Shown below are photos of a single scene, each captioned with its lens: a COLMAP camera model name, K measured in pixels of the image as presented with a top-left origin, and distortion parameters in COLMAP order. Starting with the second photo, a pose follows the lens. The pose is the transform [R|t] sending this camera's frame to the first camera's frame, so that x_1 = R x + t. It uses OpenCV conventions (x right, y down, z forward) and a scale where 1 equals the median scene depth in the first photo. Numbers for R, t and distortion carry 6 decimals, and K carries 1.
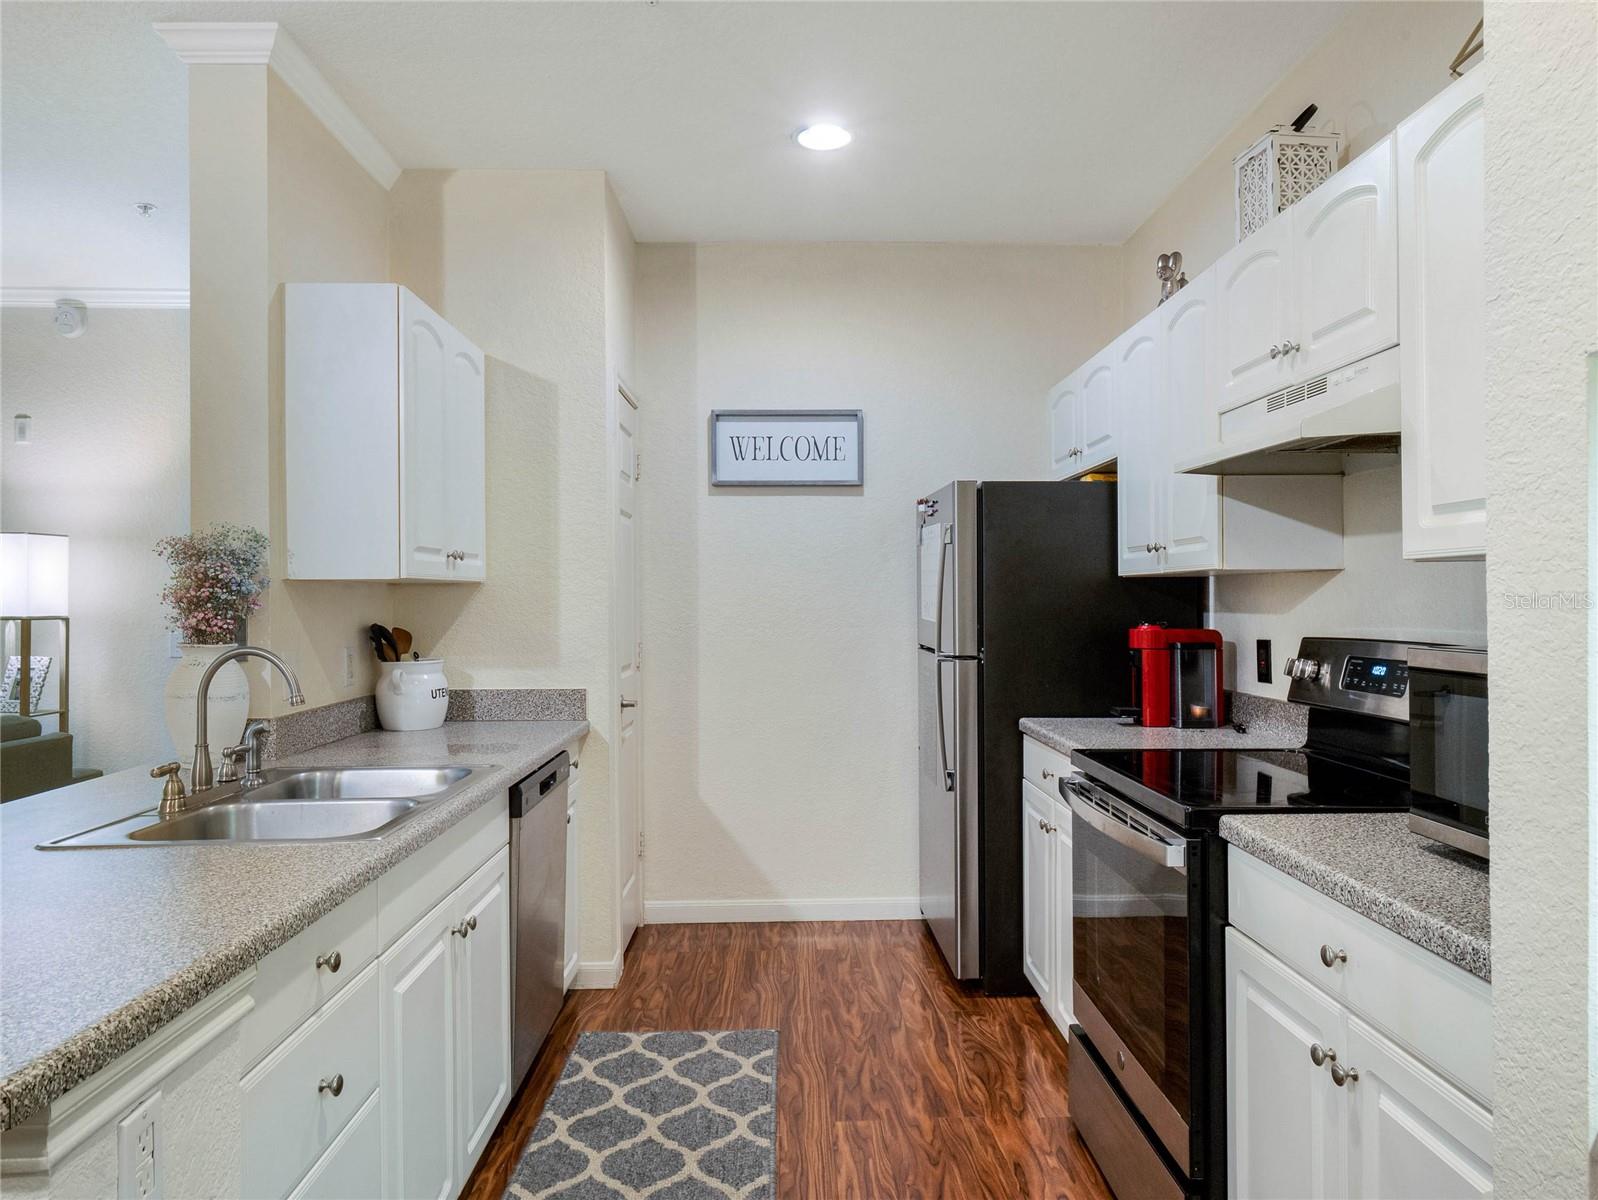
lens RADIAL K [[1060.8, 0, 805.3], [0, 1060.8, 600.1], [0, 0, 1]] dist [-0.002110, -0.001287]
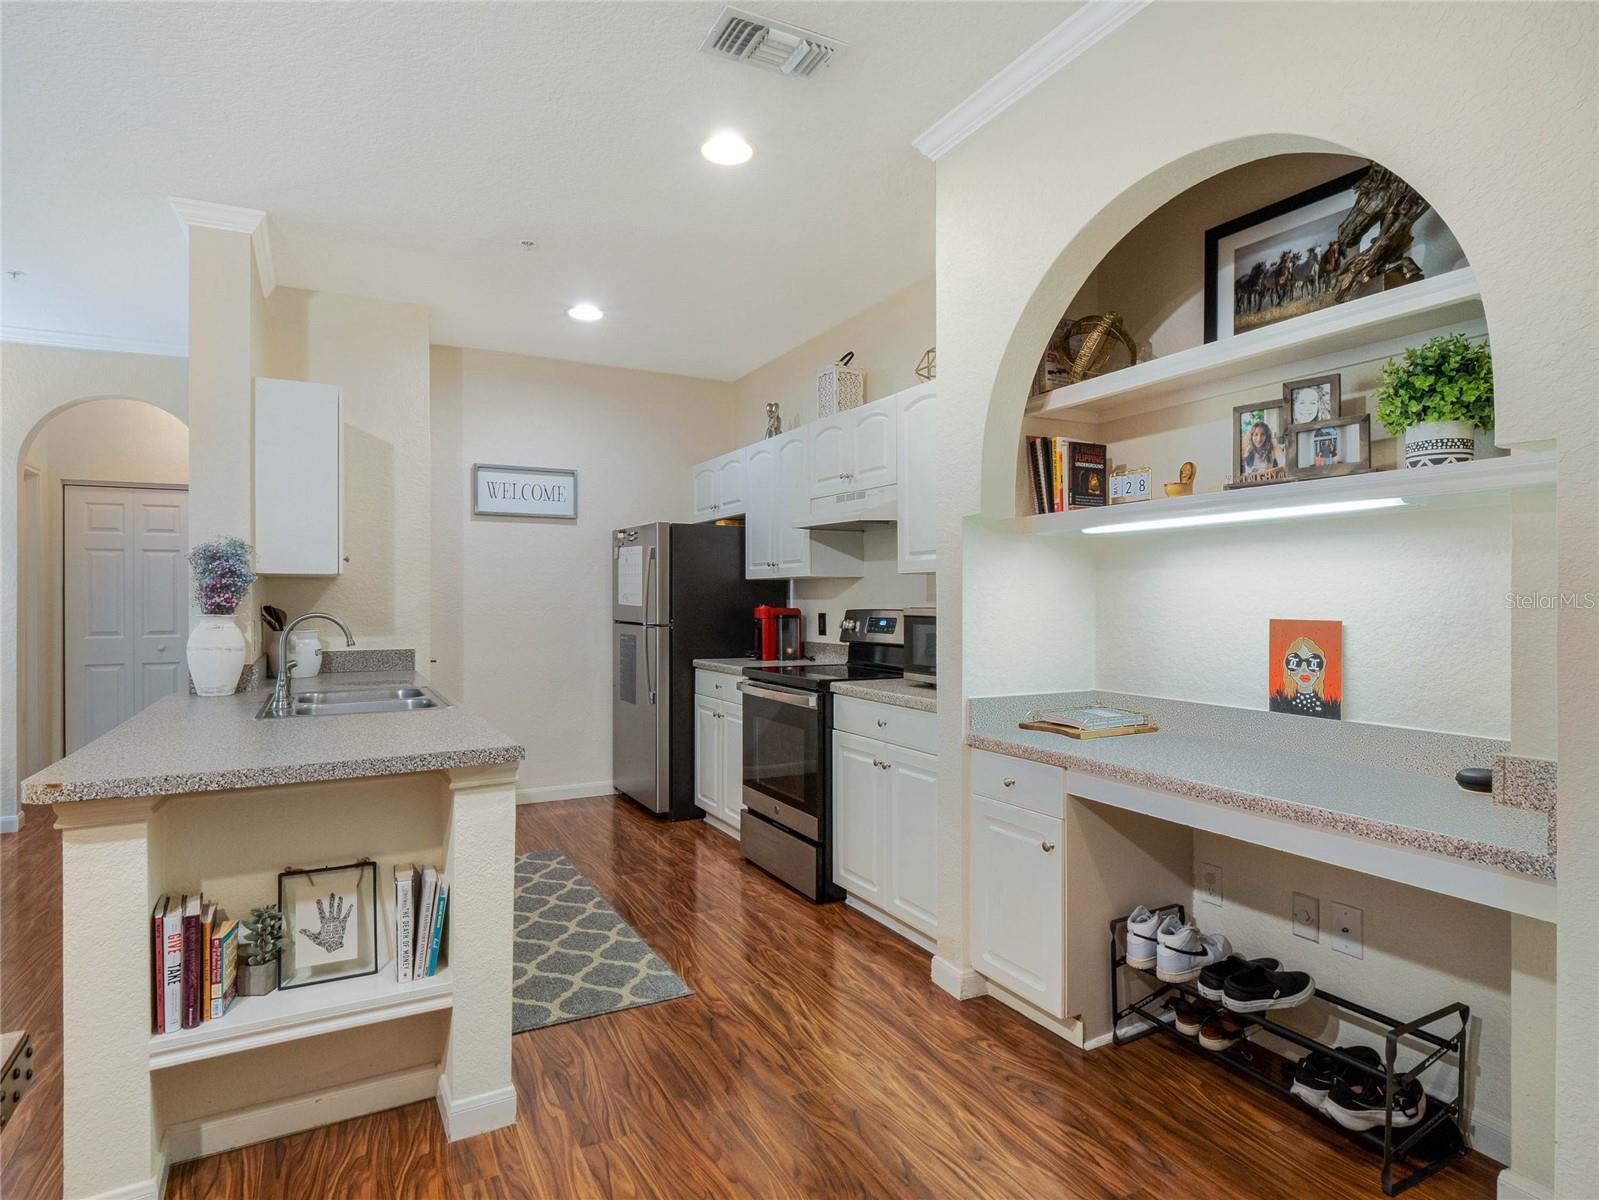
lens RADIAL K [[871.2, 0, 797.9], [0, 871.2, 599.9], [0, 0, 1]] dist [-0.020238, -0.001292]
pose [[0.897003, 0.004076, 0.442005, -0.296194], [-0.004064, 0.999991, -0.000974, 0.014587], [-0.442005, -0.000923, 0.897012, -0.388820]]
